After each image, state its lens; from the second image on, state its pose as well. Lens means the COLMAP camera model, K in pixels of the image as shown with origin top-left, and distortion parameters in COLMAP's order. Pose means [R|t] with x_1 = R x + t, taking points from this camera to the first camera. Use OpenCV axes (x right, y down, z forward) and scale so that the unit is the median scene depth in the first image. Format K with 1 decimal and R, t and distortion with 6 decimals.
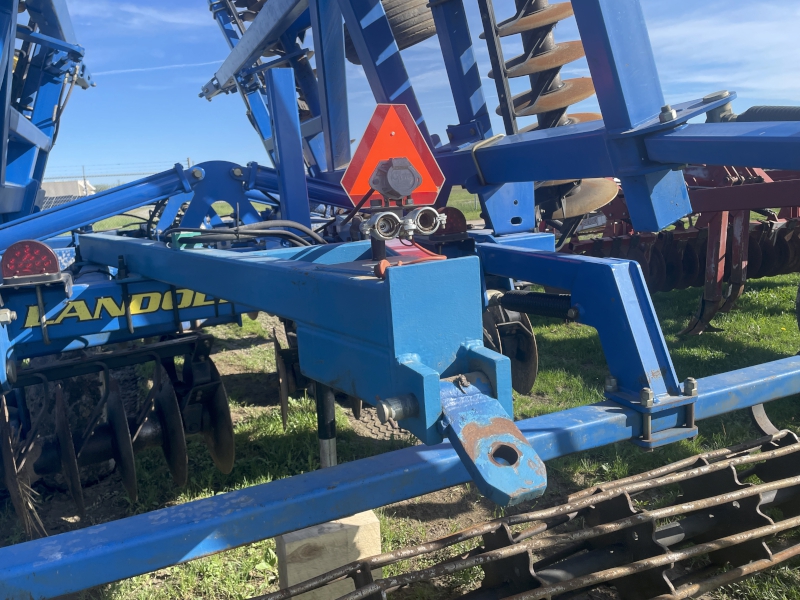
lens RADIAL K [[592.2, 0, 400.0], [0, 592.2, 300.0], [0, 0, 1]] dist [0.008724, 0.004257]
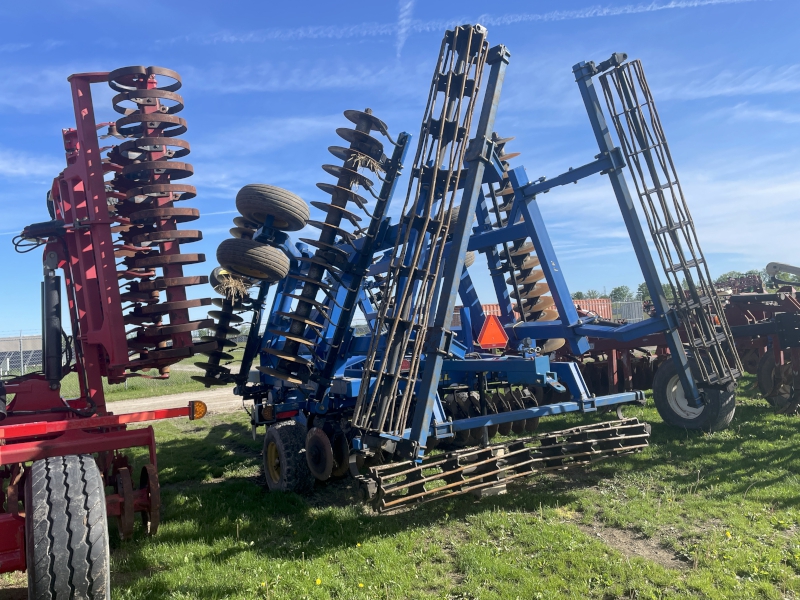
lens RADIAL K [[592.2, 0, 400.0], [0, 592.2, 300.0], [0, 0, 1]] dist [0.008724, 0.004257]
pose [[0.994702, -0.007684, 0.102516, -0.937854], [0.032336, 0.969972, -0.241057, 0.367425], [-0.097585, 0.243095, 0.965081, -2.248827]]
